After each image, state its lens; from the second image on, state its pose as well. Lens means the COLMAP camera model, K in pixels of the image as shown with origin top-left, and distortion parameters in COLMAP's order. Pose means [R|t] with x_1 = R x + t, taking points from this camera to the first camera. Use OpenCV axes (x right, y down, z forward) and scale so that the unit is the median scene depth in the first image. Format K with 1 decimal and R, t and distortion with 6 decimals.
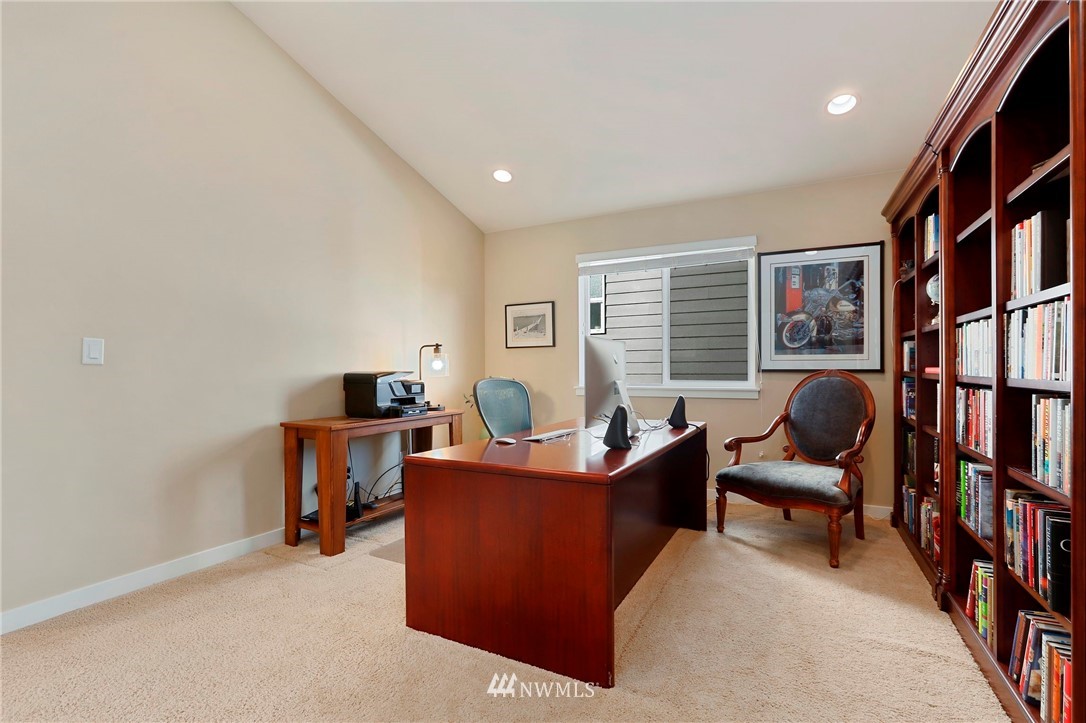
lens RADIAL K [[498.3, 0, 544.3], [0, 498.3, 370.4], [0, 0, 1]] dist [-0.004336, 0.000881]
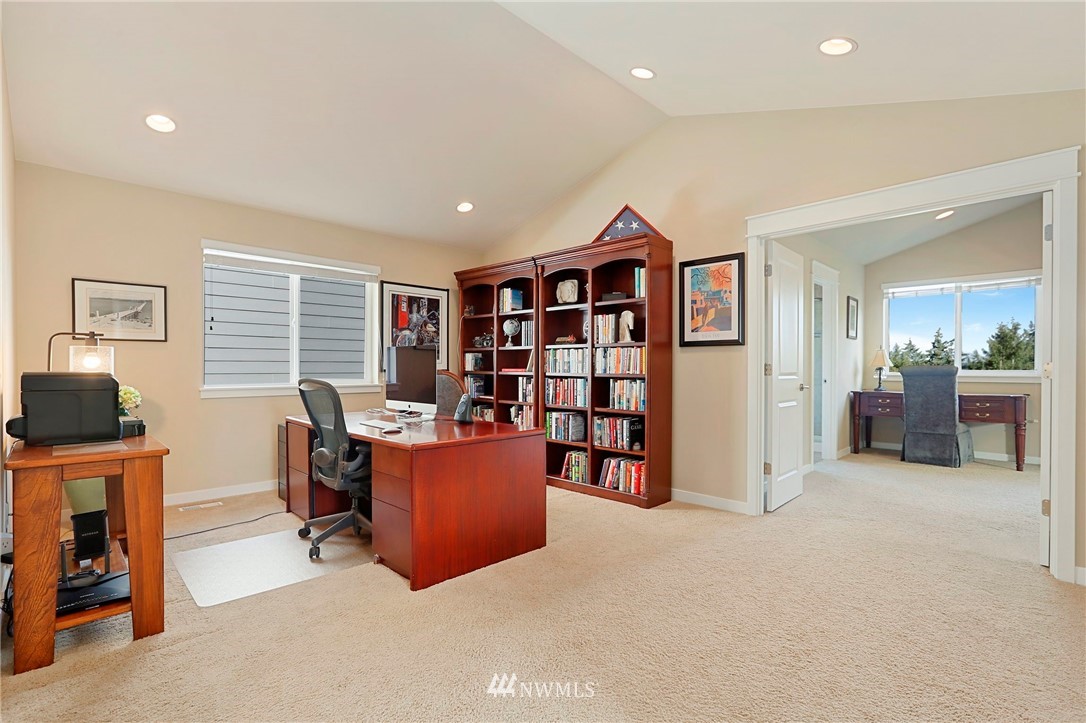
lens RADIAL K [[498.3, 0, 547.0], [0, 498.3, 366.7], [0, 0, 1]] dist [-0.004336, 0.000881]
pose [[0.313075, 0.005575, 0.949712, -0.695780], [0.000894, 0.999981, -0.006165, -0.001279], [-0.949728, 0.002779, 0.313064, 0.185742]]
